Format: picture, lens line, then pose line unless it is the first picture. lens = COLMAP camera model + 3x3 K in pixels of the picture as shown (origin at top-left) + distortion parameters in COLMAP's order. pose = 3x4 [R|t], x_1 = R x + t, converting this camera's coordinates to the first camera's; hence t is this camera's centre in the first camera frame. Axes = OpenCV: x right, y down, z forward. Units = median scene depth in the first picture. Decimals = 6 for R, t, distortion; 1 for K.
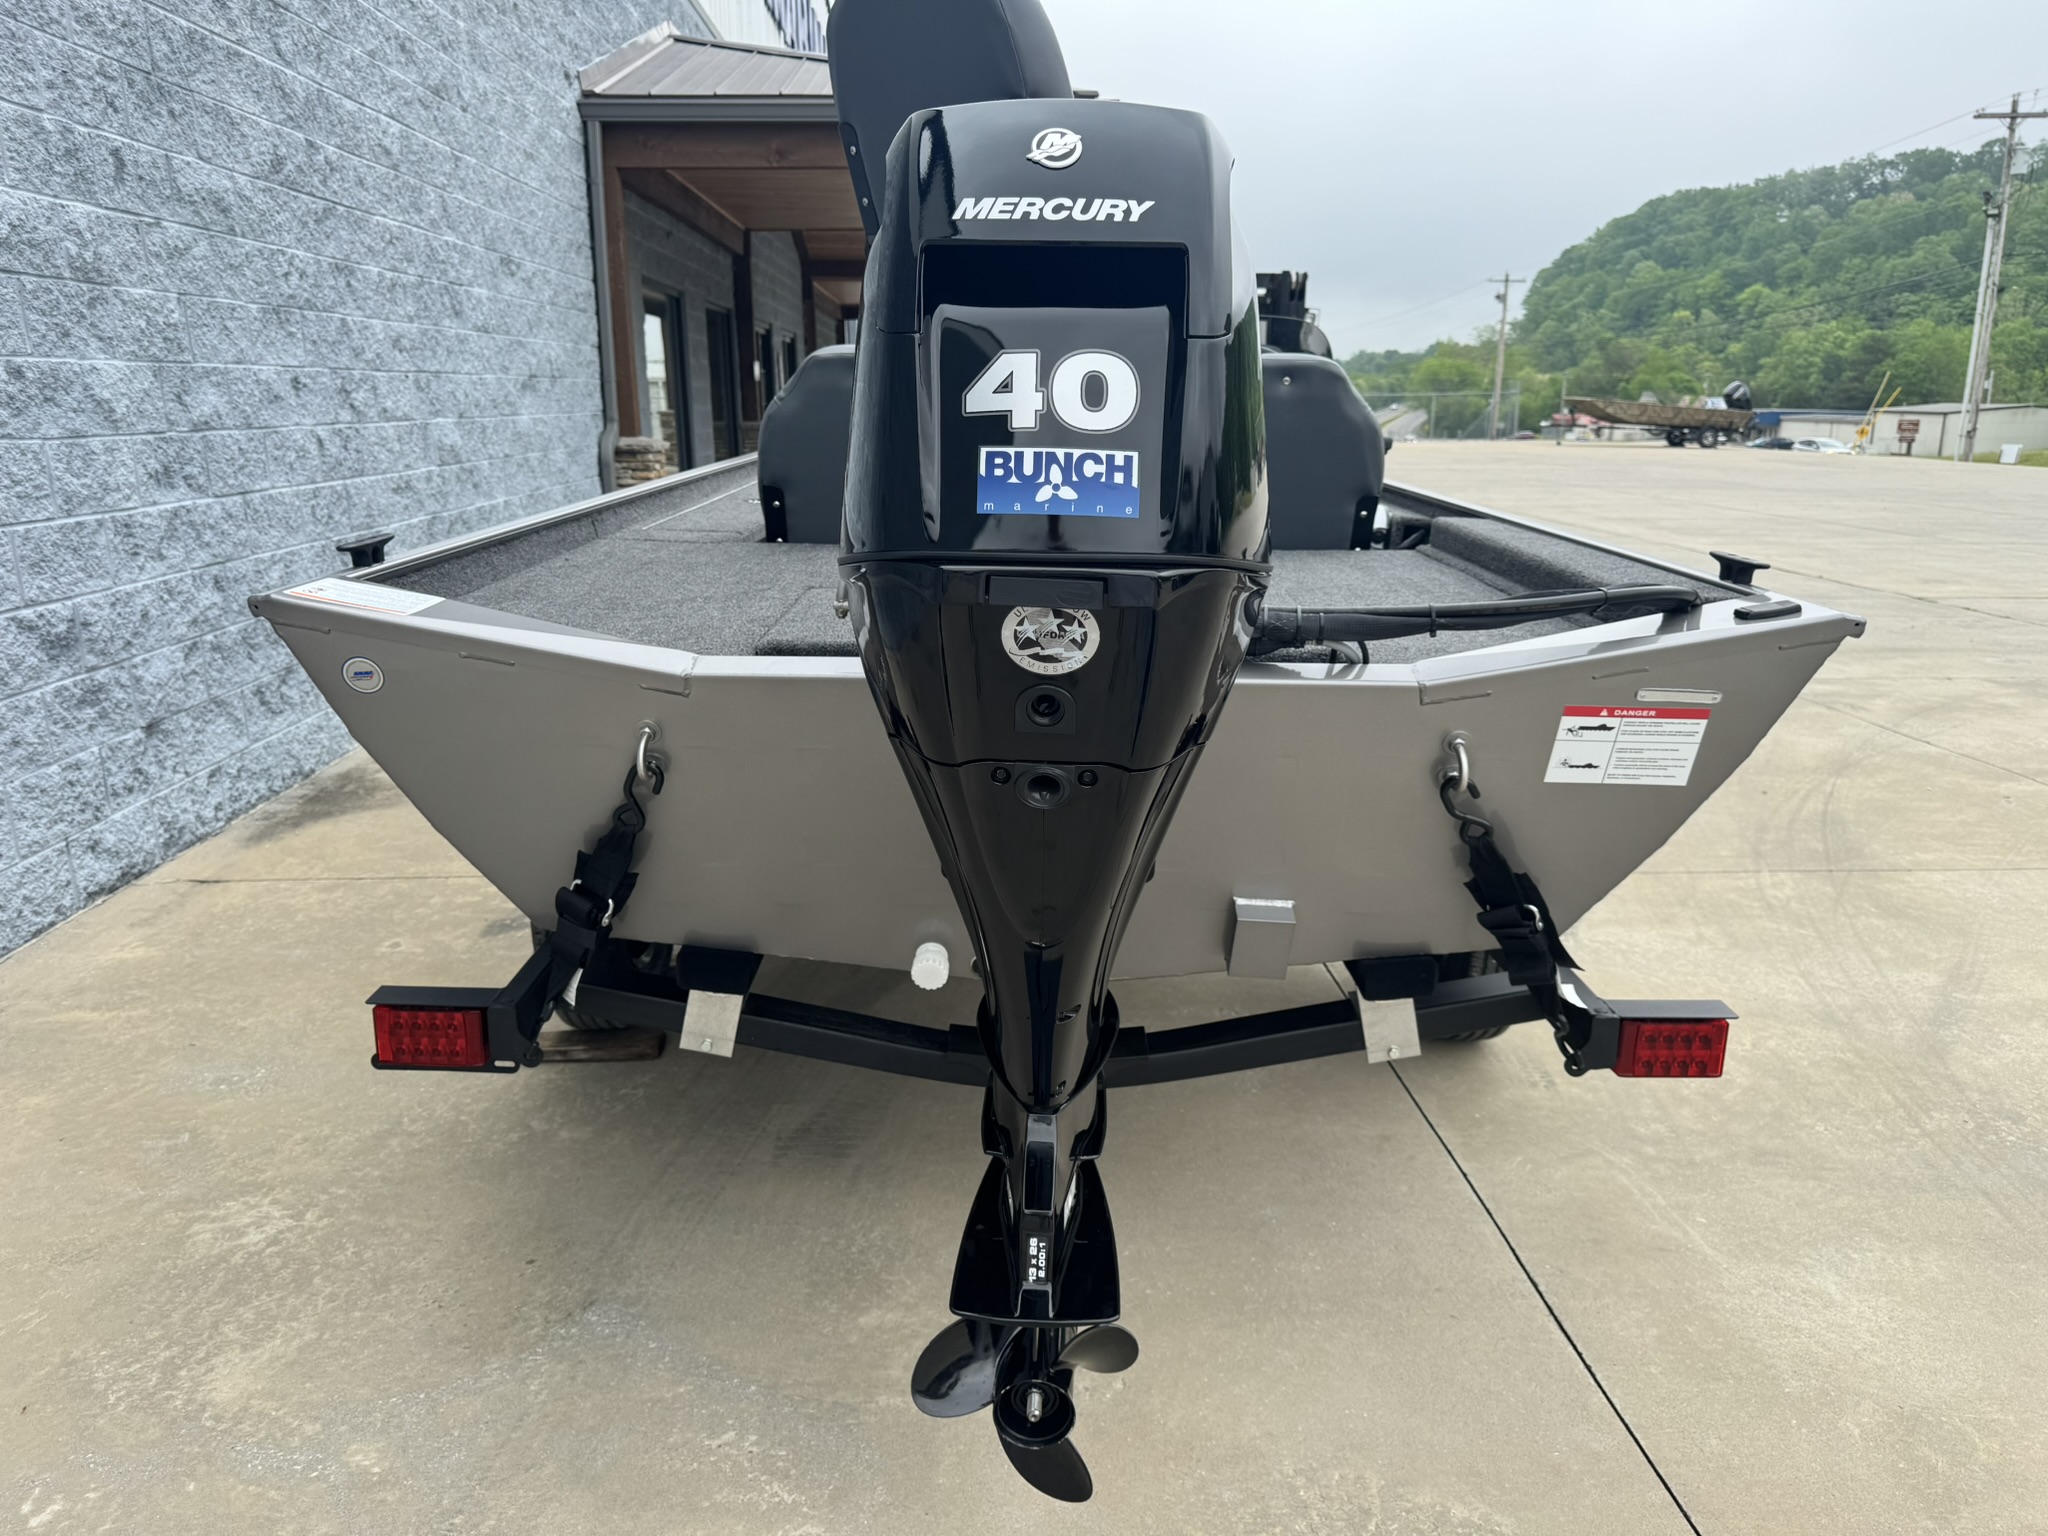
lens RADIAL K [[1455.2, 0, 1030.7], [0, 1455.2, 758.6], [0, 0, 1]] dist [0.026230, -0.030242]
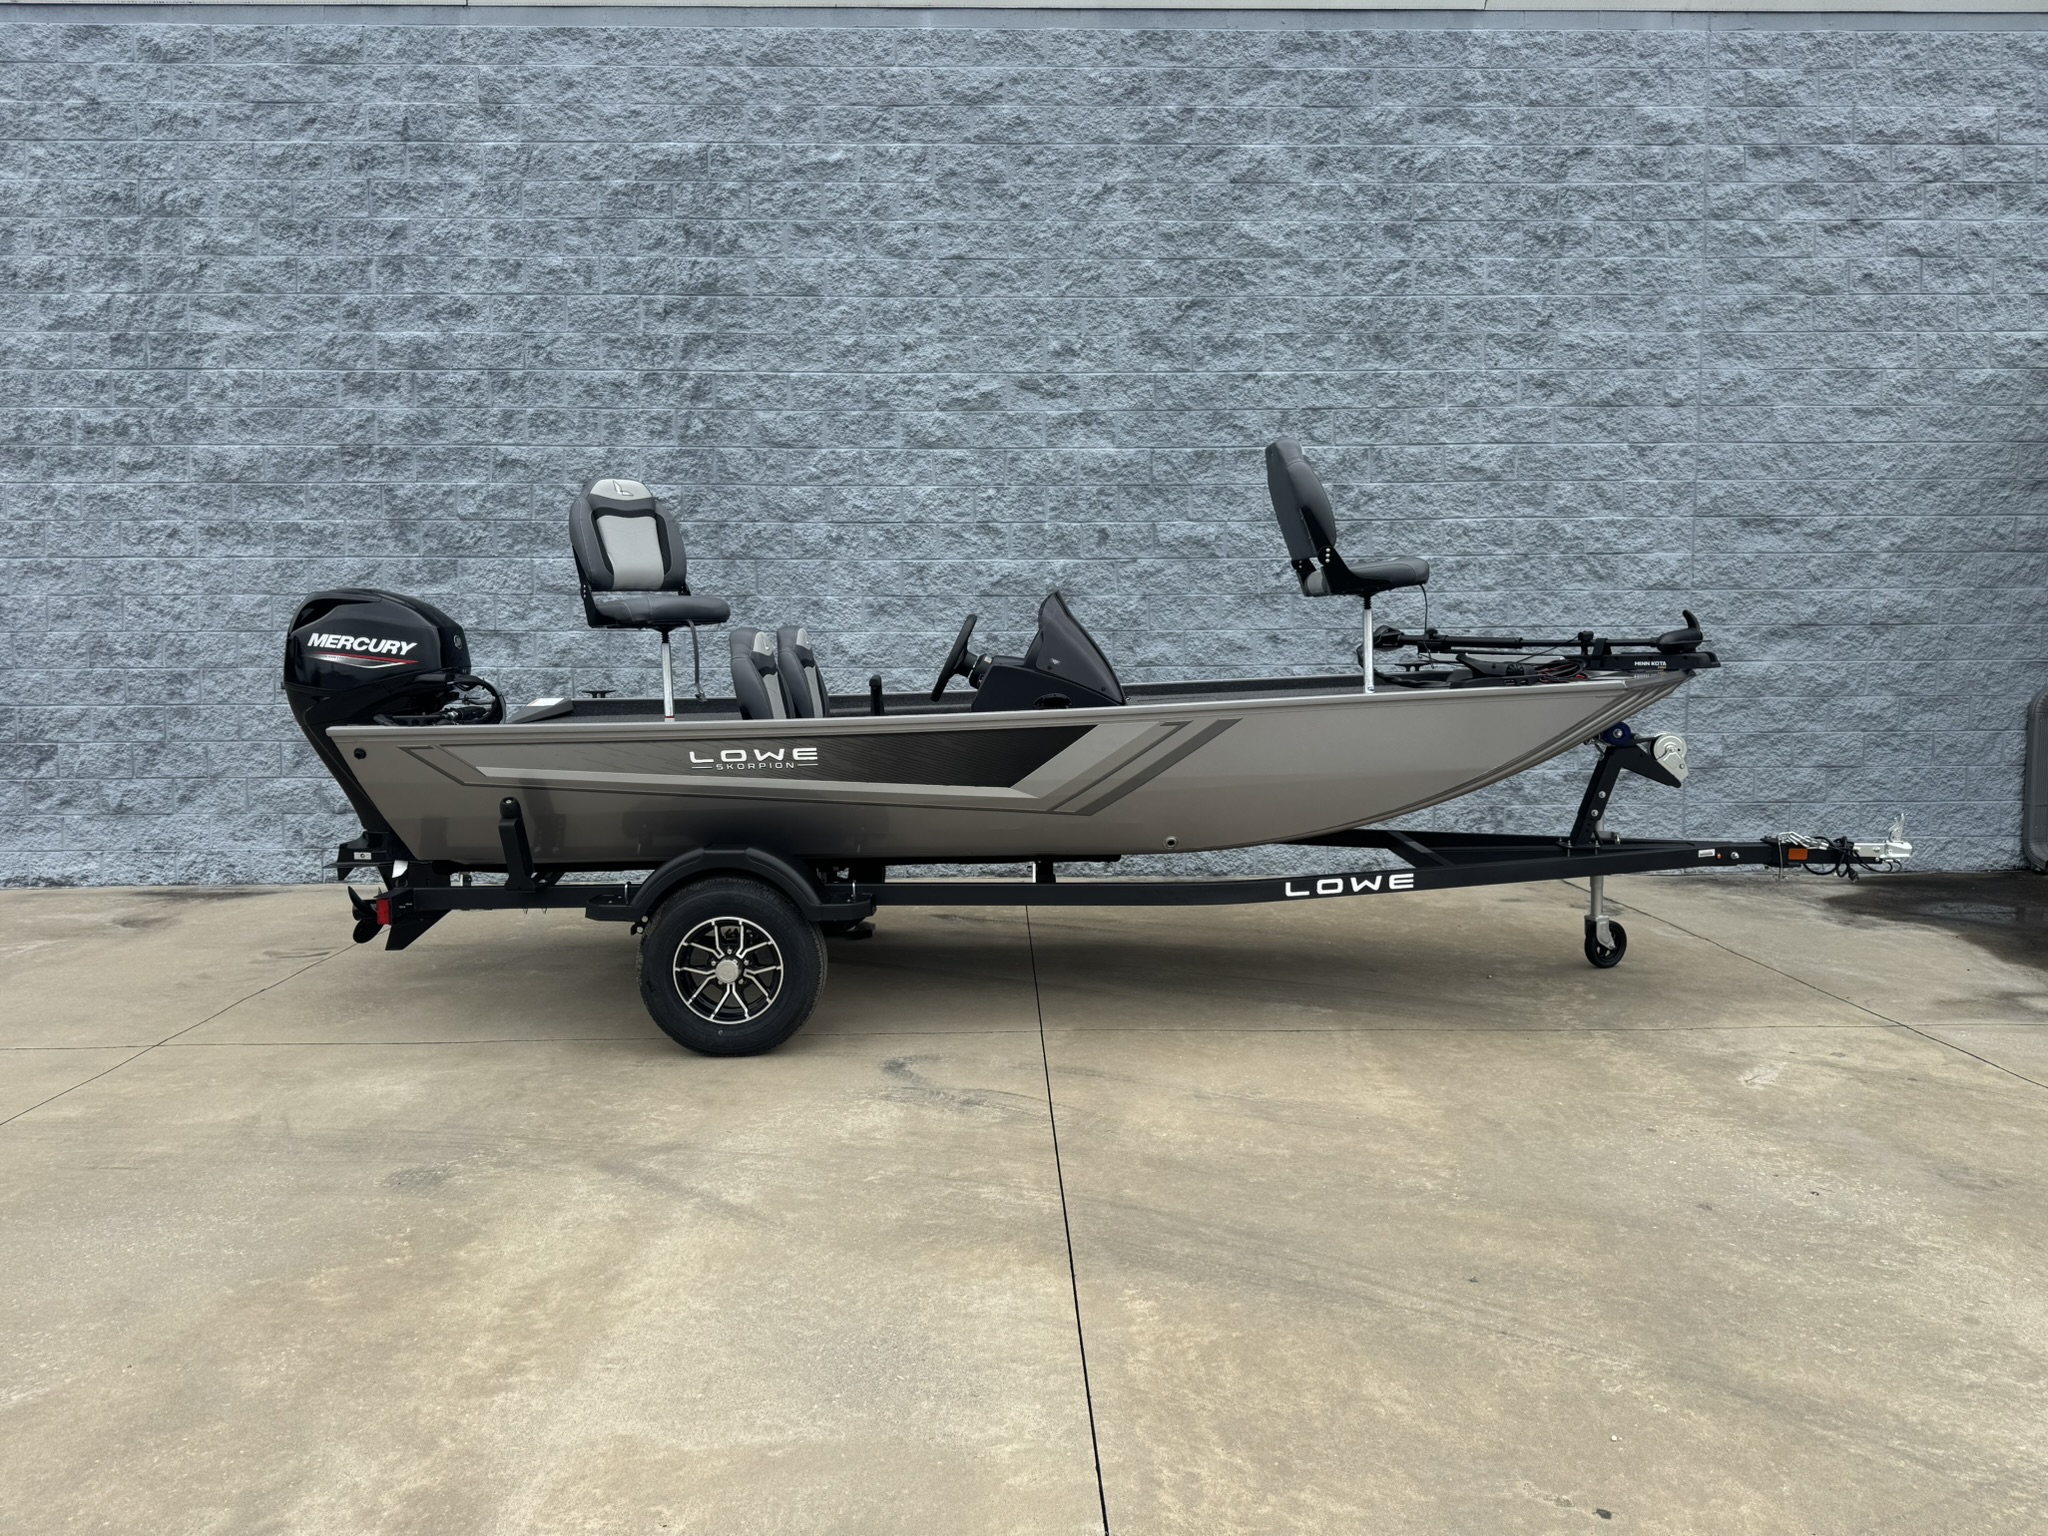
lens RADIAL K [[1455.2, 0, 1019.6], [0, 1455.2, 787.0], [0, 0, 1]] dist [0.026230, -0.030242]
pose [[-0.027599, 0.095212, -0.995074, 1.183290], [-0.237373, 0.966356, 0.099048, -0.206759], [0.971026, 0.238938, -0.004070, 0.831649]]
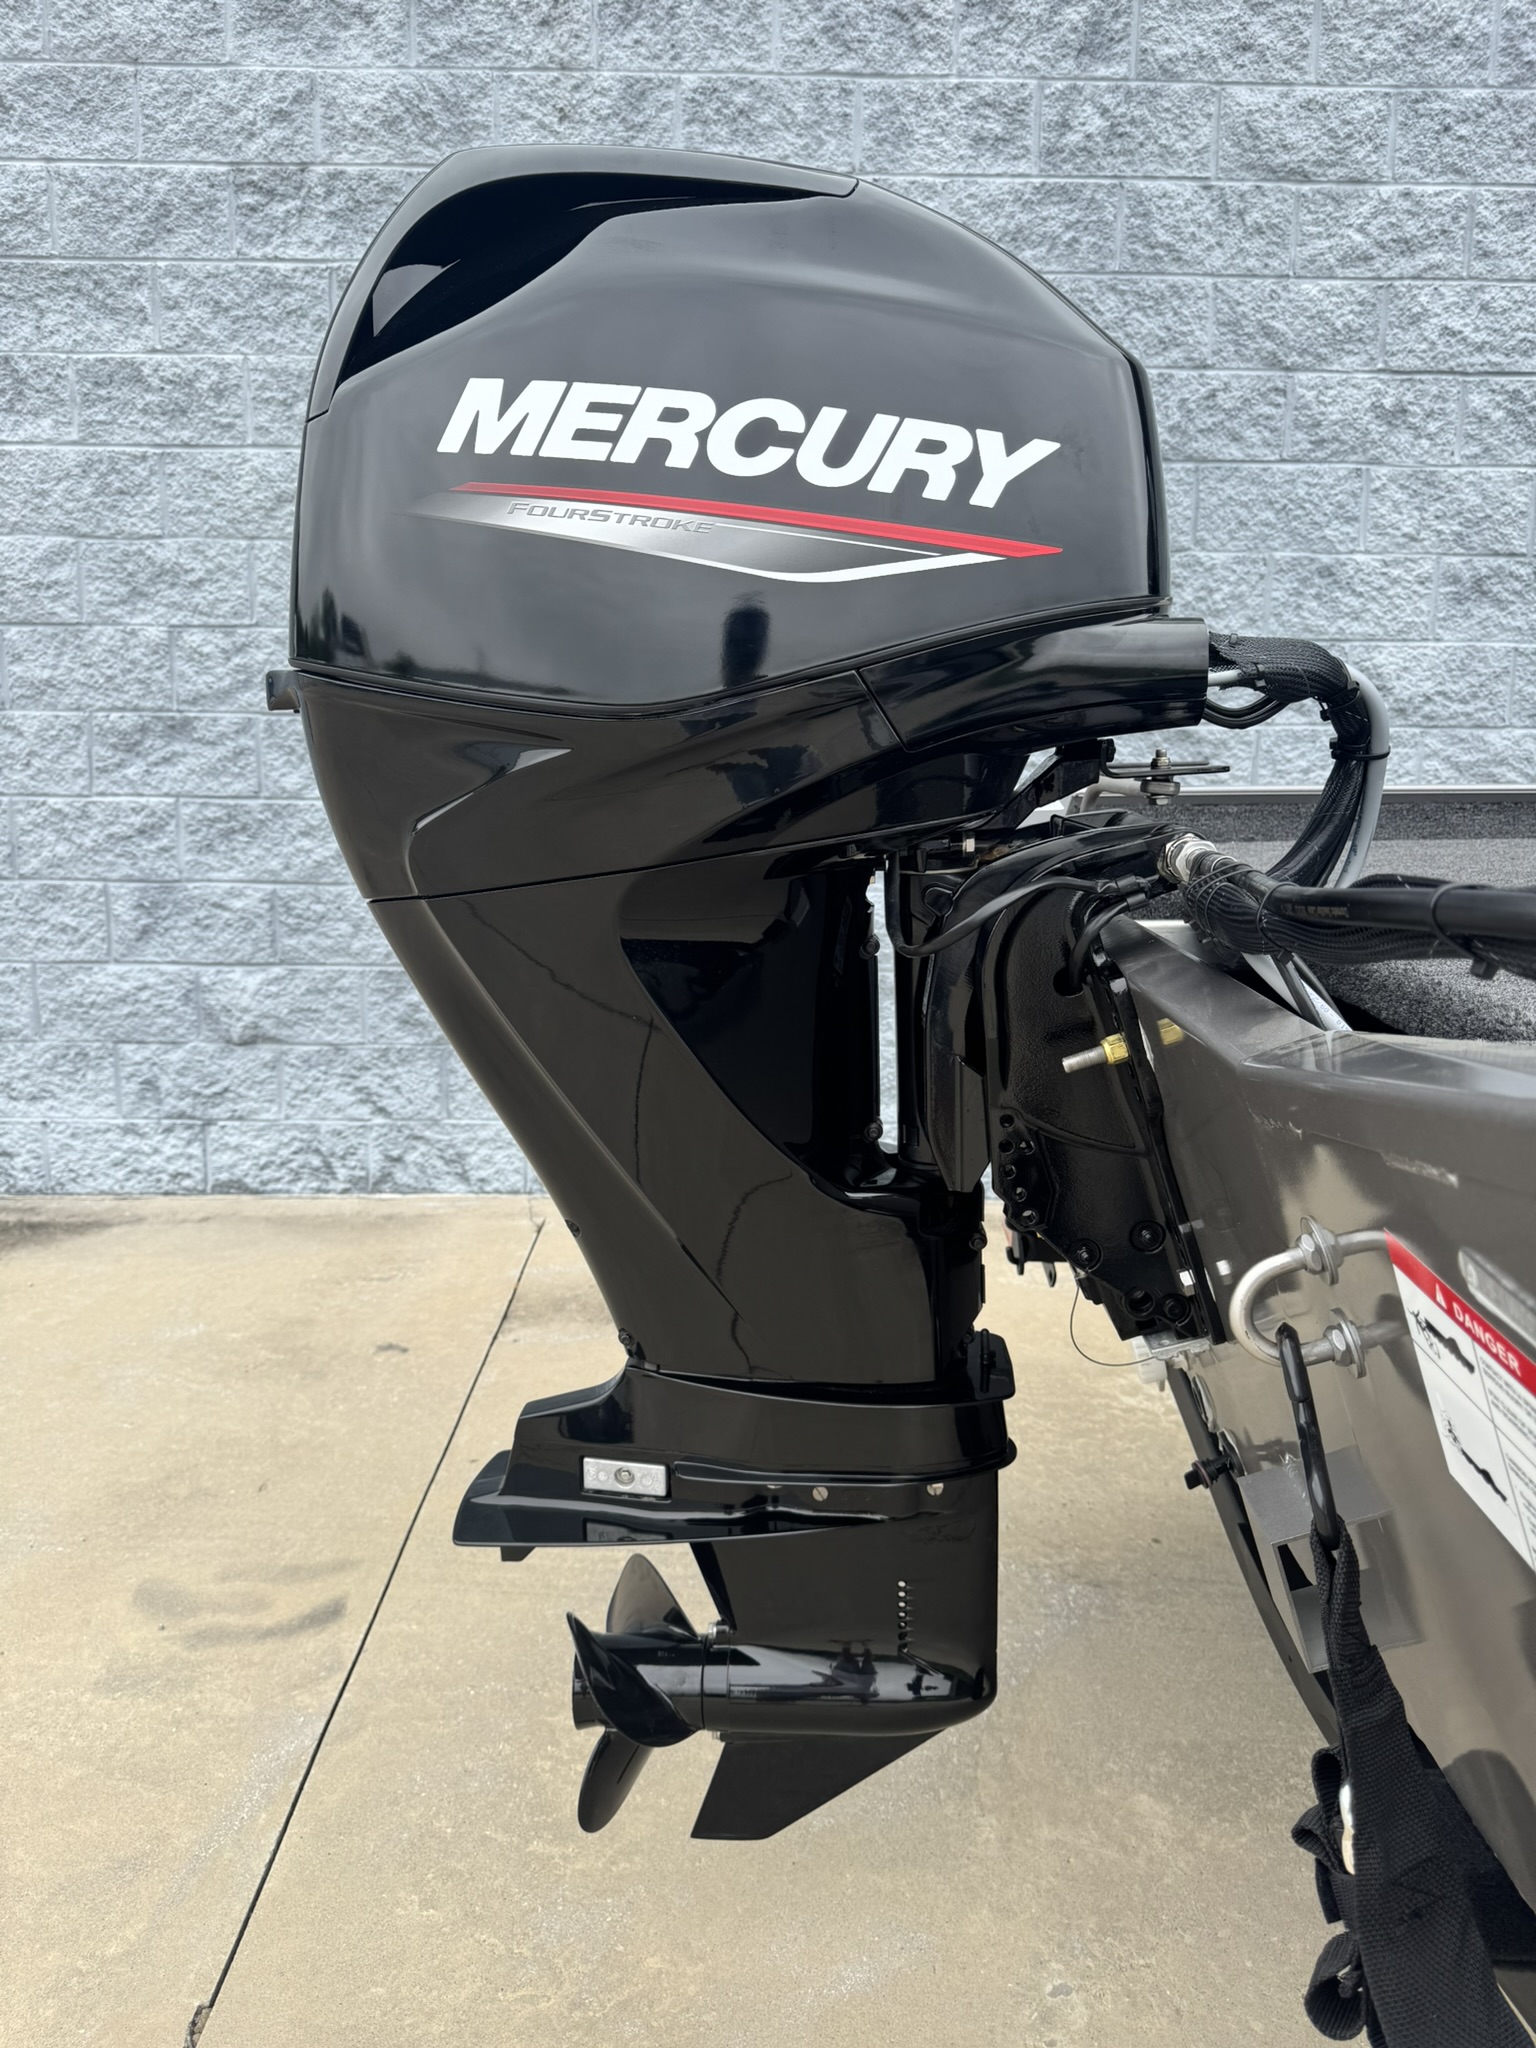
lens RADIAL K [[1455.2, 0, 764.3], [0, 1455.2, 1031.1], [0, 0, 1]] dist [0.026230, -0.030242]
pose [[-0.035046, 0.187339, -0.981670, 0.256270], [-0.248814, 0.949708, 0.190122, -0.040239], [0.967917, 0.250917, 0.013329, 0.317548]]
